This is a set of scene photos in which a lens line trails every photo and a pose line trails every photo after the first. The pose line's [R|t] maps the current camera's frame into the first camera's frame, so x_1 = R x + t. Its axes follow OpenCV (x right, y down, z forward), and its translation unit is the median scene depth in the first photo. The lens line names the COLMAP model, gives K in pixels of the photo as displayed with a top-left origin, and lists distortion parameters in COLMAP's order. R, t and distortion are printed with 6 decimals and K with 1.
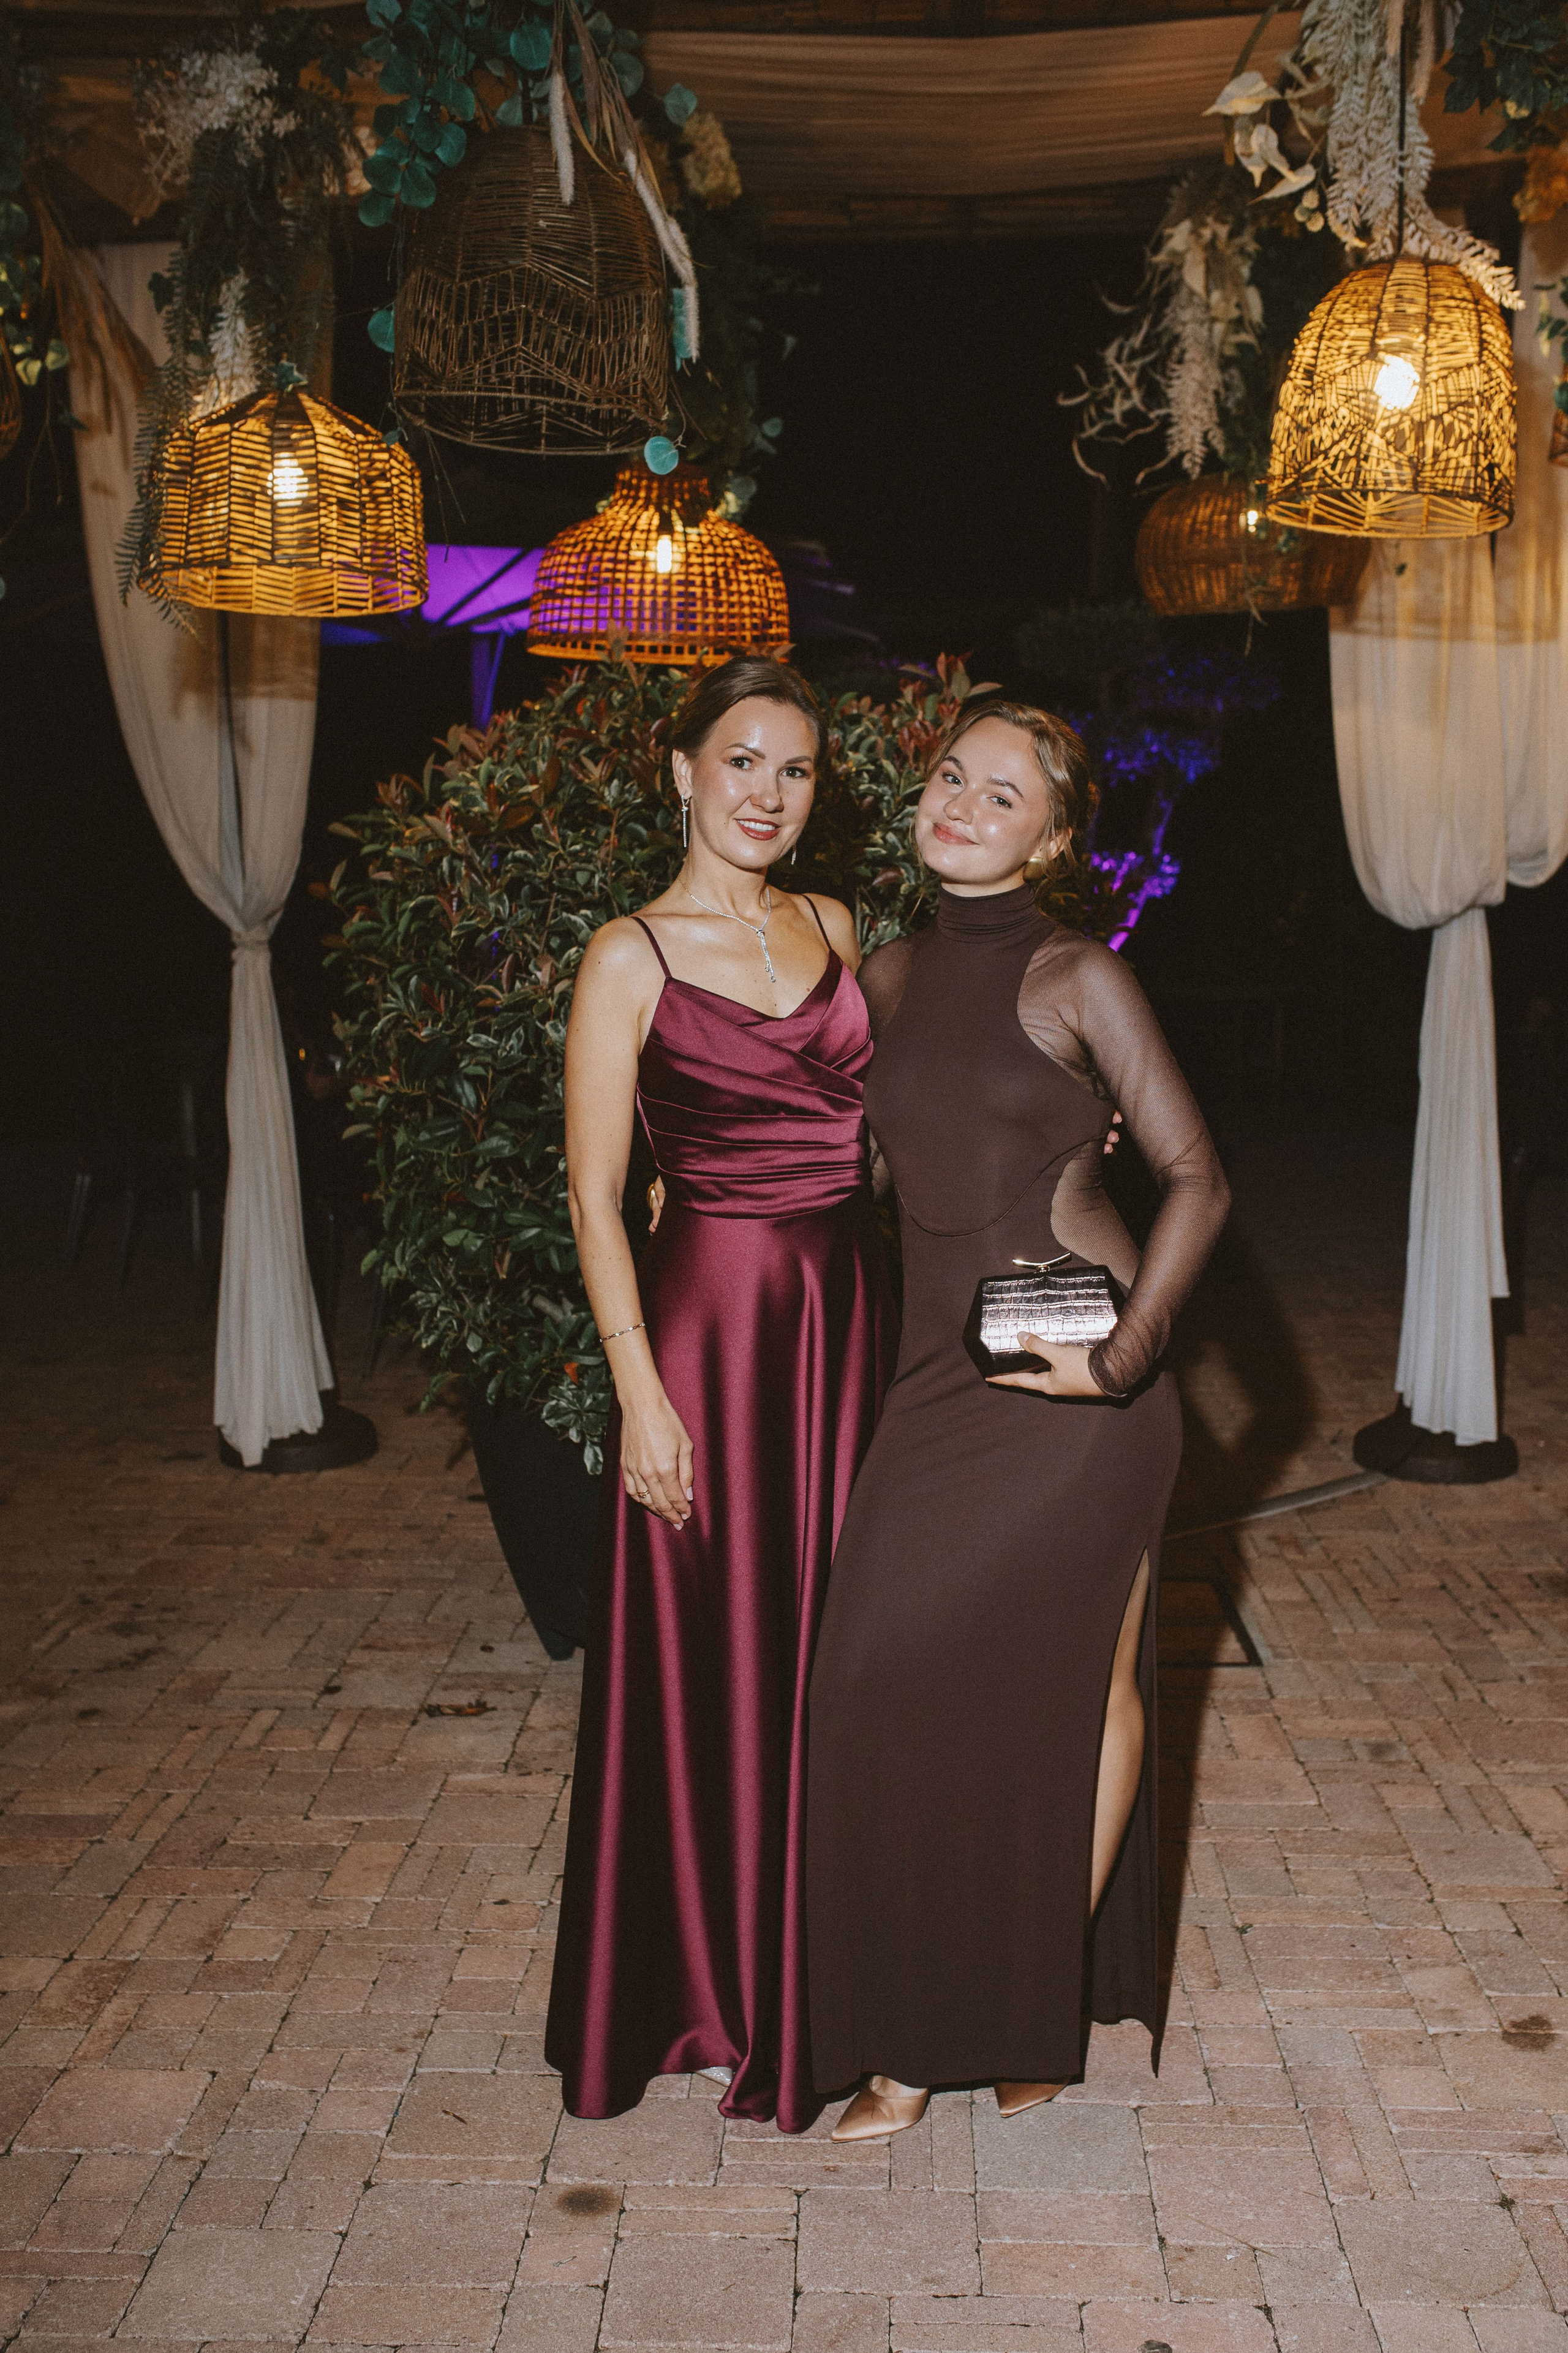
lens RADIAL K [[2426.1, 0, 795.6], [0, 2426.1, 1161.6], [0, 0, 1]] dist [0.007485, 0.000000]
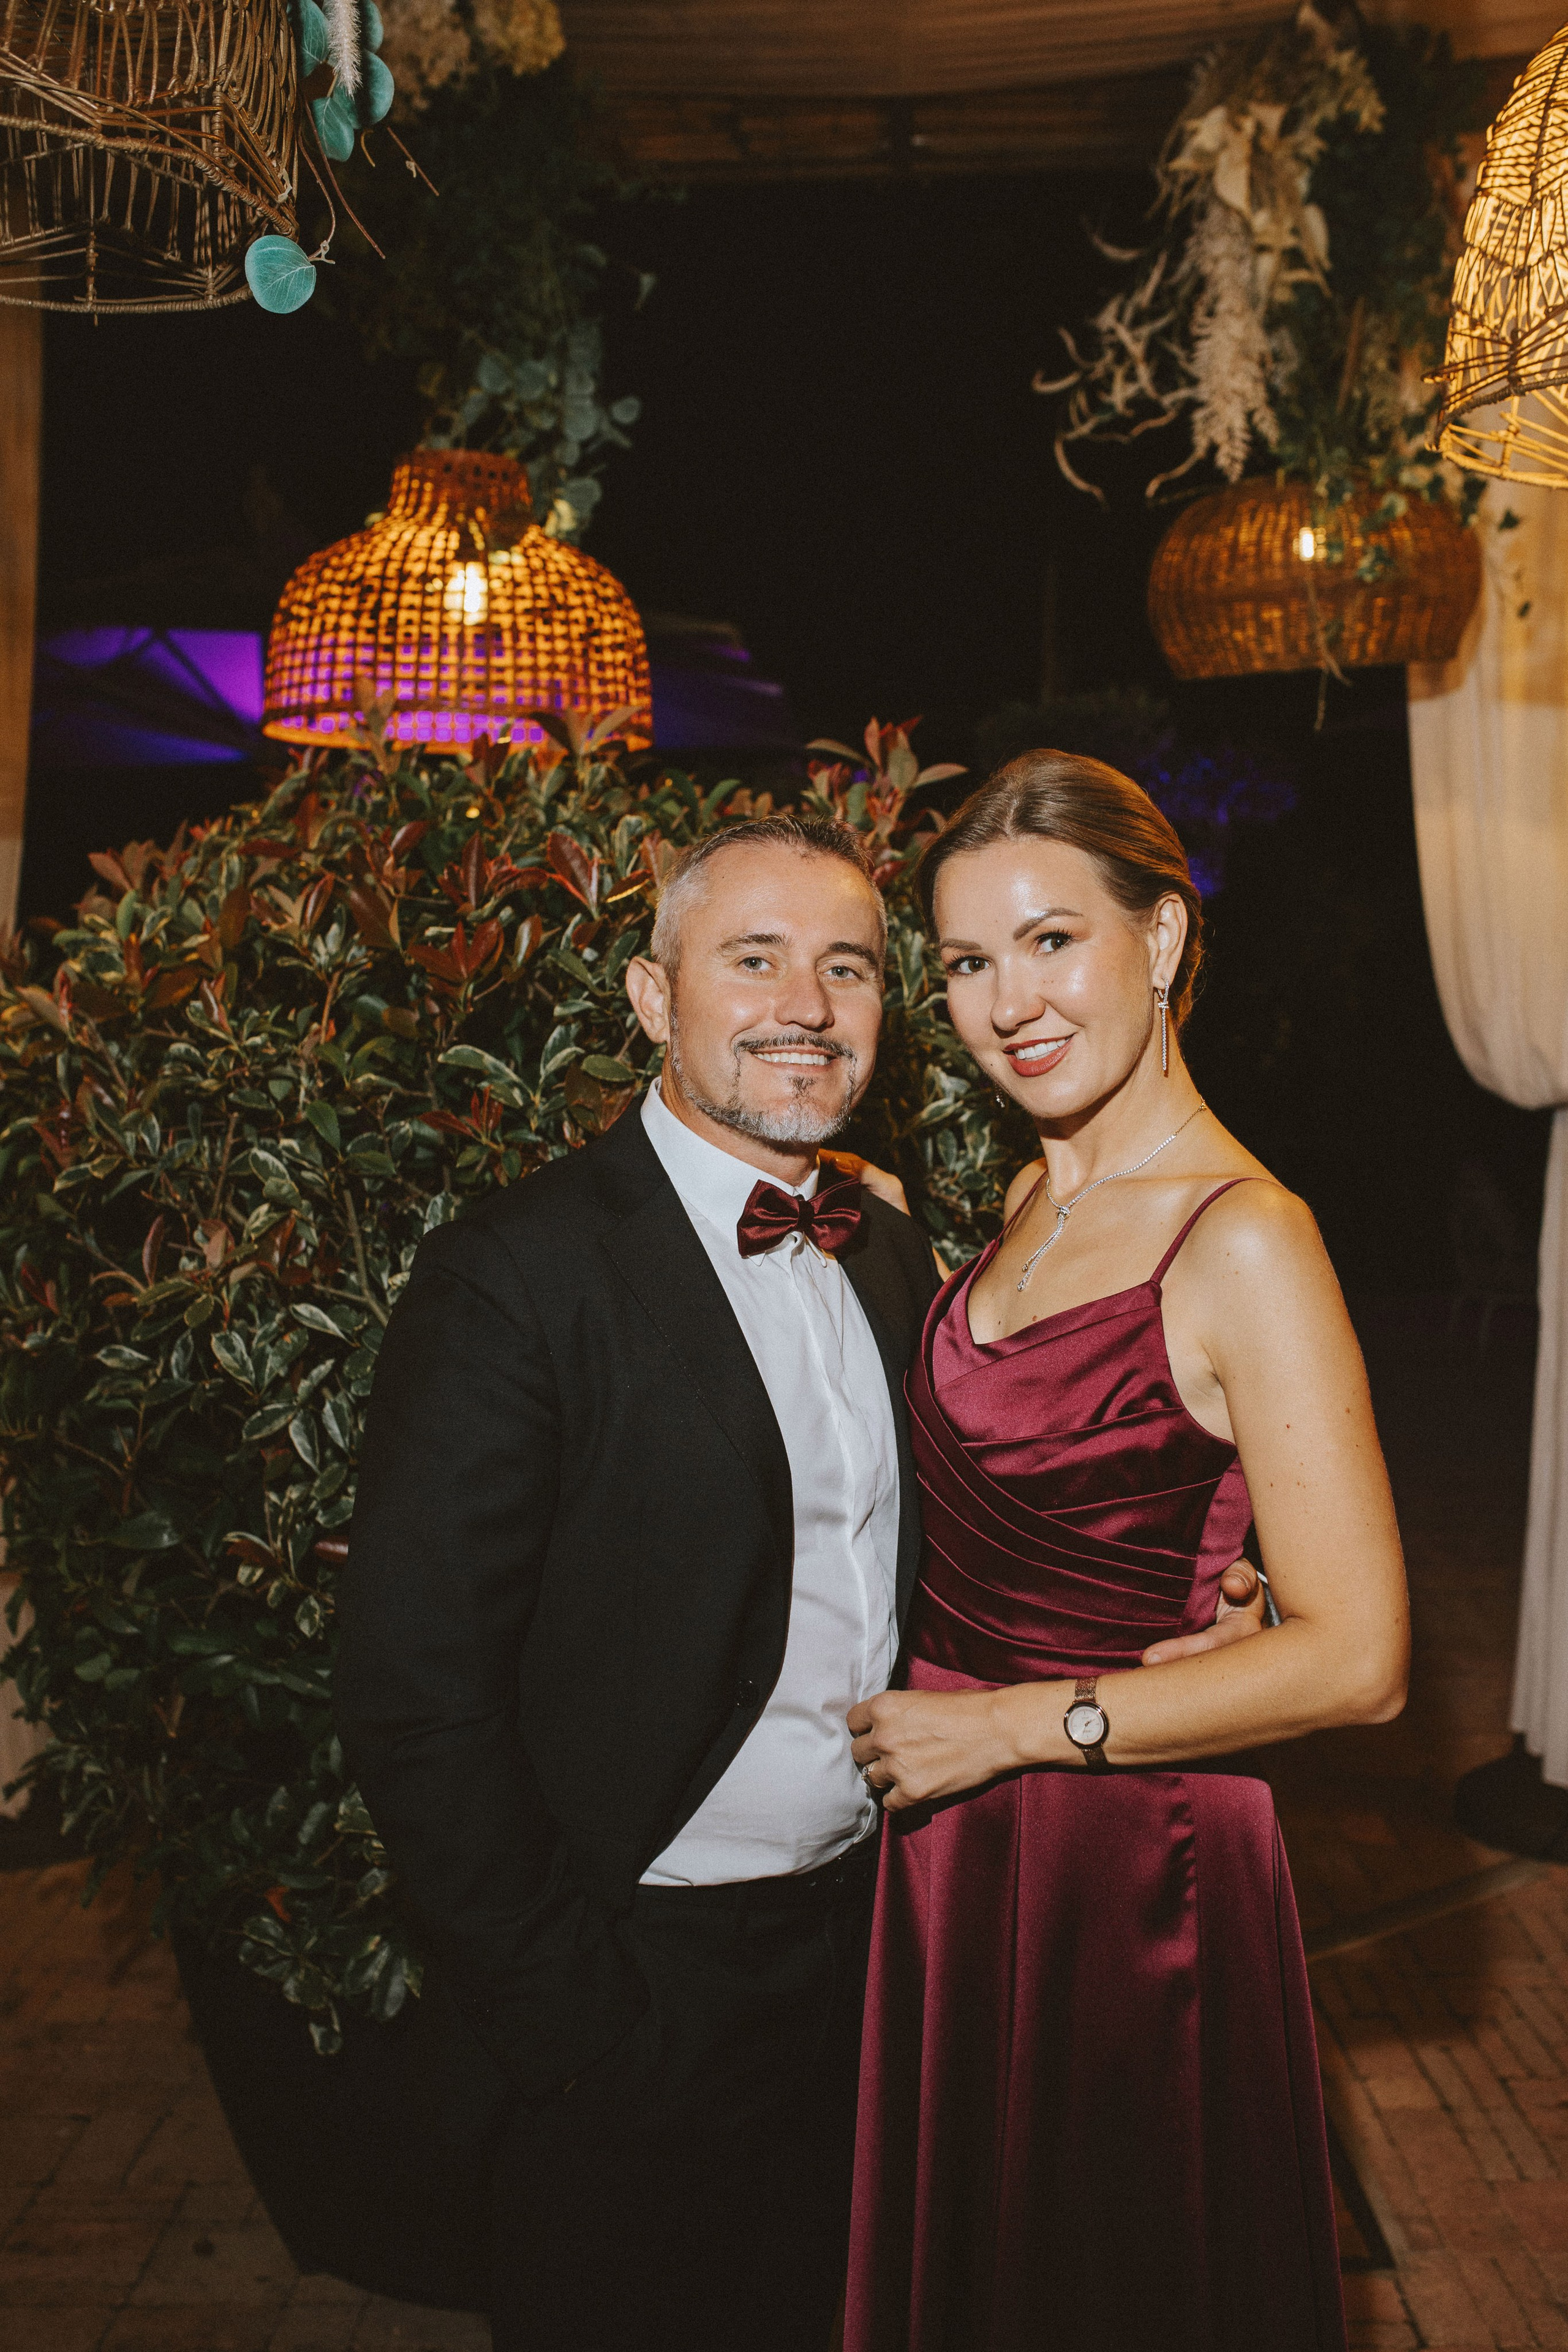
lens RADIAL K [[2425.3, 0, 775.6], [0, 2425.3, 1191.8], [0, 0, 1]] dist [0.007485, 0.000000]
pose [[0.999846, -0.014522, 0.009828, 0.023236], [0.014903, 0.999096, -0.039820, -0.052626], [-0.009240, 0.039961, 0.999159, 0.321094]]
